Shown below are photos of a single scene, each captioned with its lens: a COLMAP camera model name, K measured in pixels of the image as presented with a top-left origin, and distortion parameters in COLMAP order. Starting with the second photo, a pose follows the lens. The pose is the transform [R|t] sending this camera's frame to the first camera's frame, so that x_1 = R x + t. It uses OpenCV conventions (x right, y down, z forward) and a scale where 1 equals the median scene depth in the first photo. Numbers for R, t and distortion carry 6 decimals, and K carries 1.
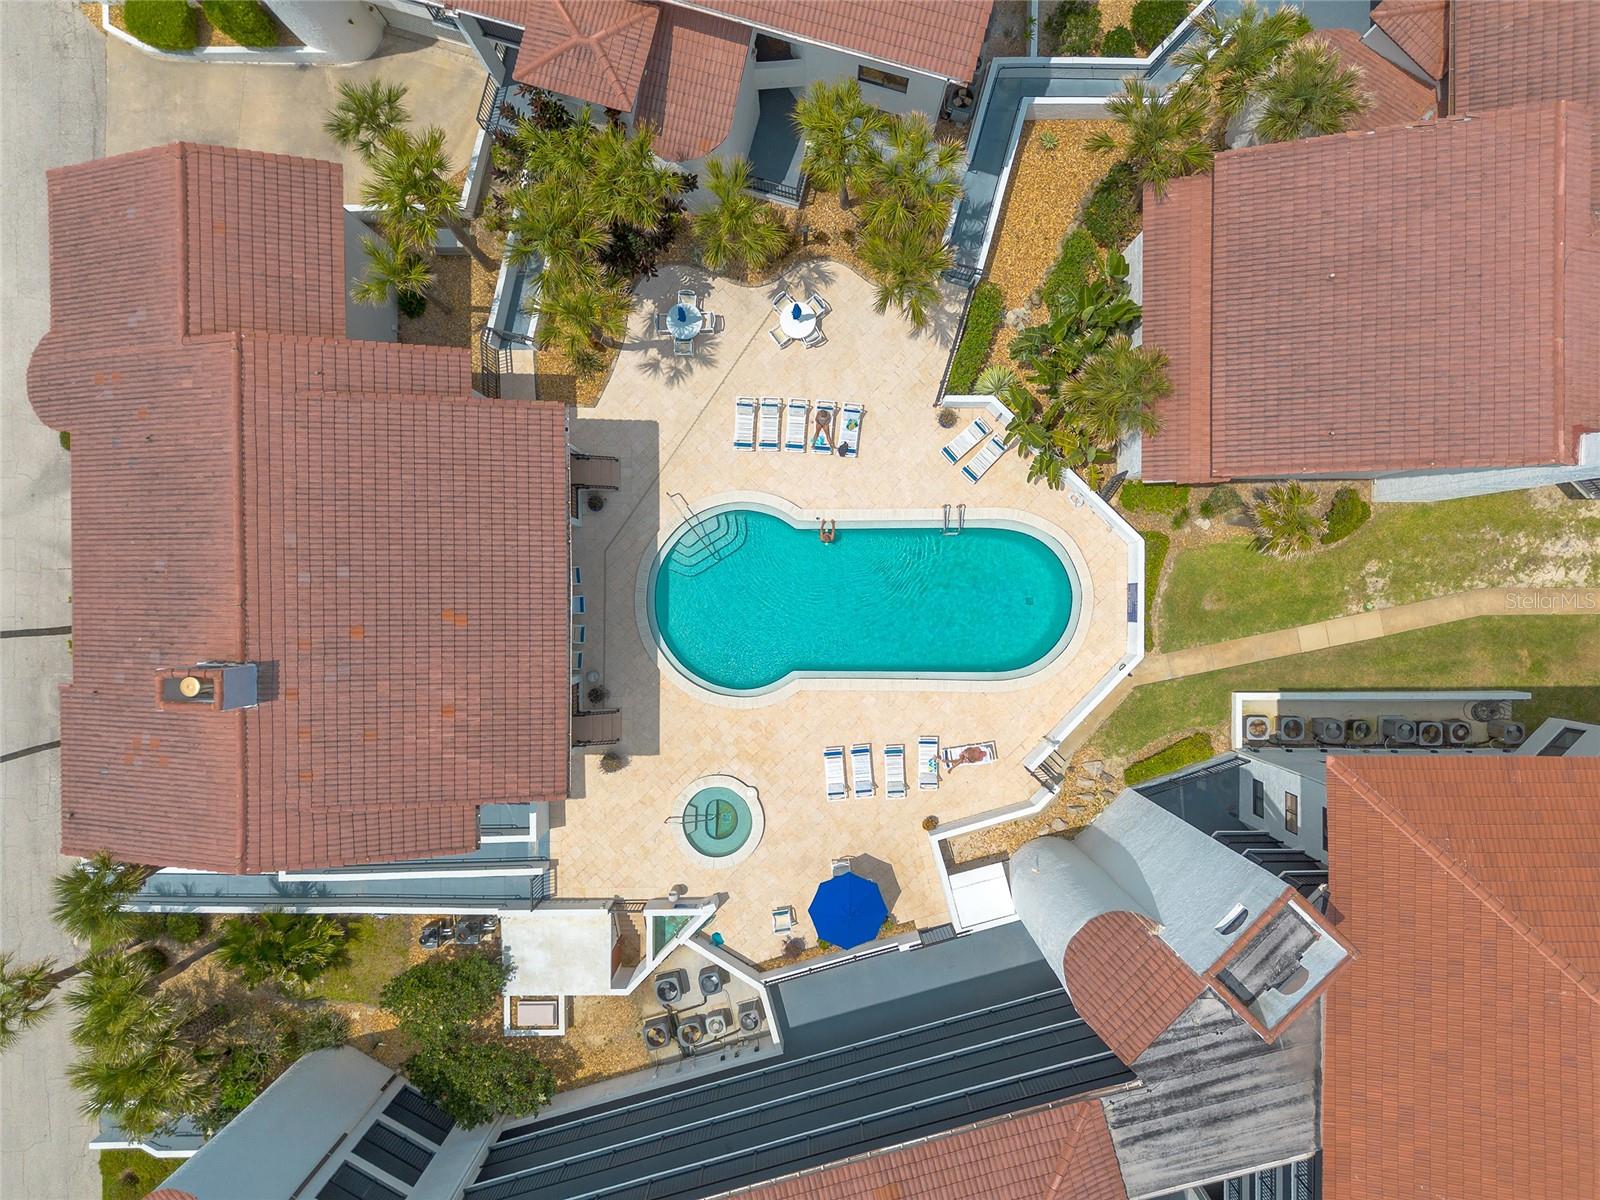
lens RADIAL K [[1132.9, 0, 796.9], [0, 1132.9, 599.2], [0, 0, 1]] dist [0.052959, -0.040516]
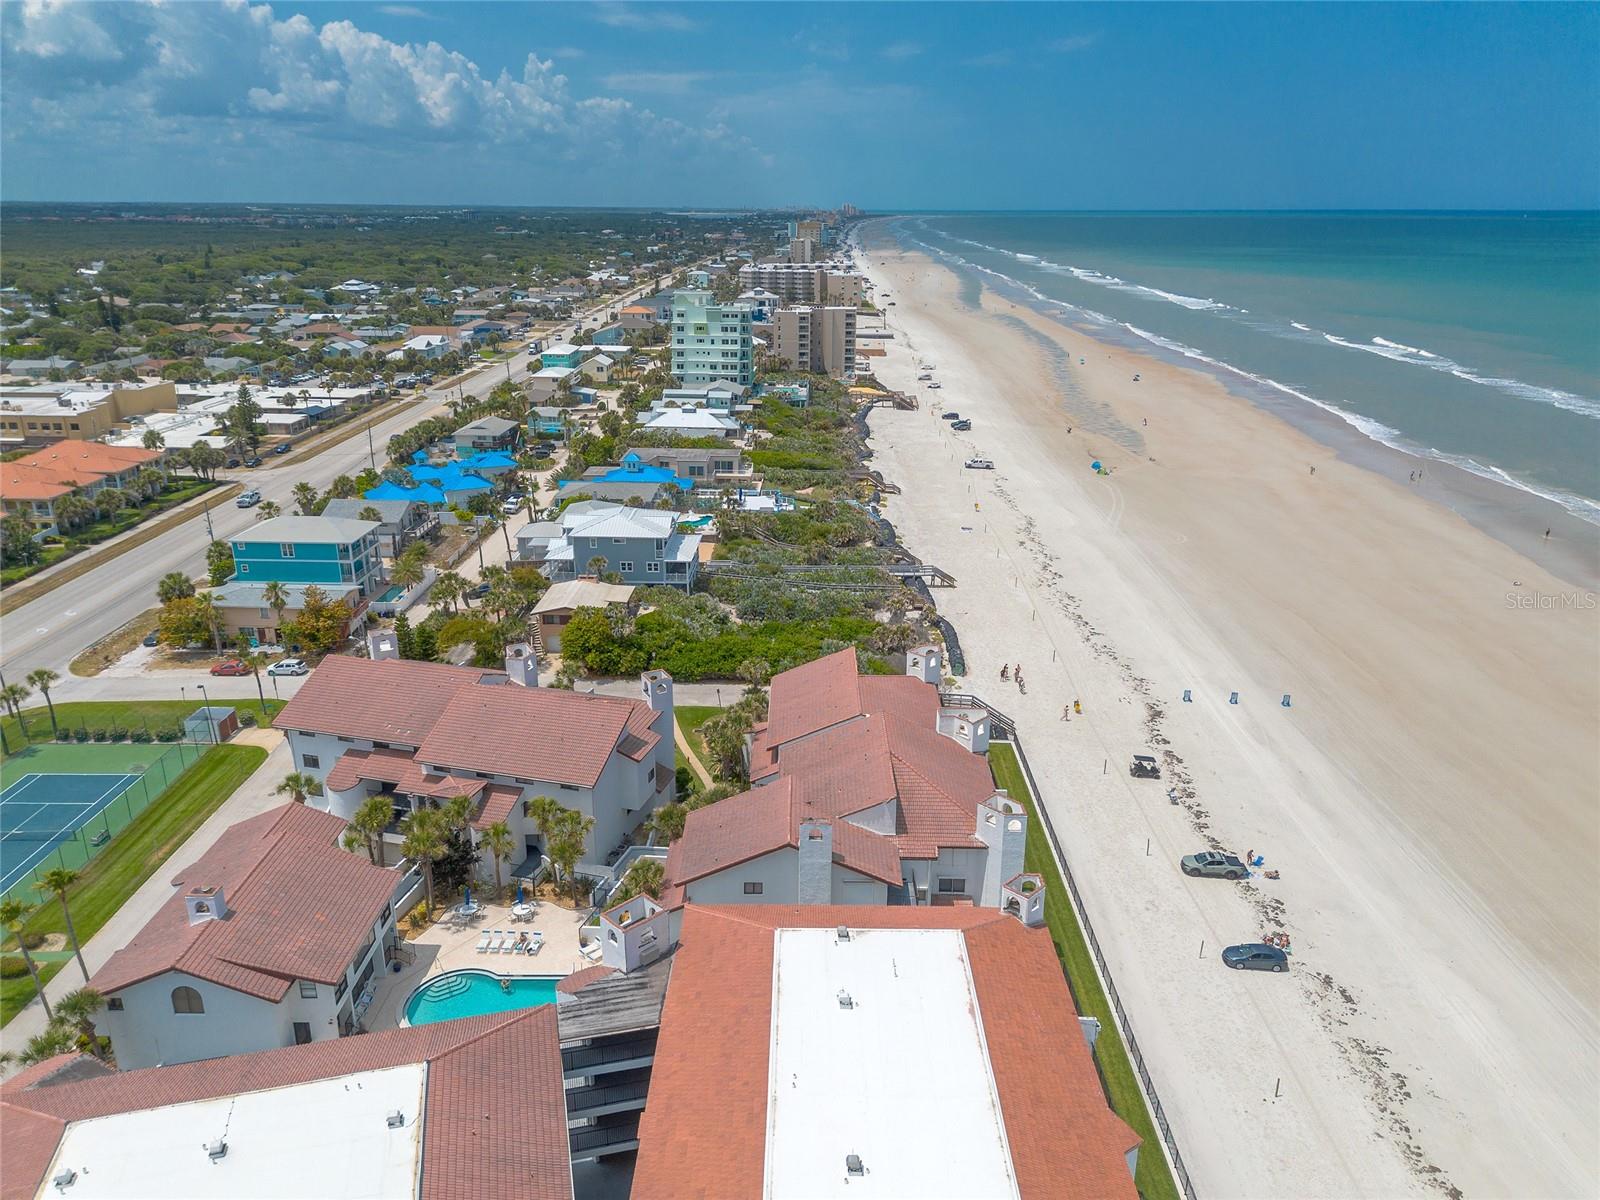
lens RADIAL K [[1132.9, 0, 795.7], [0, 1132.9, 613.8], [0, 0, 1]] dist [0.052959, -0.040516]
pose [[0.999933, 0.009147, -0.007075, 0.522909], [-0.009696, 0.329847, -0.943984, 1.581971], [-0.006301, 0.943990, 0.329914, -0.237452]]
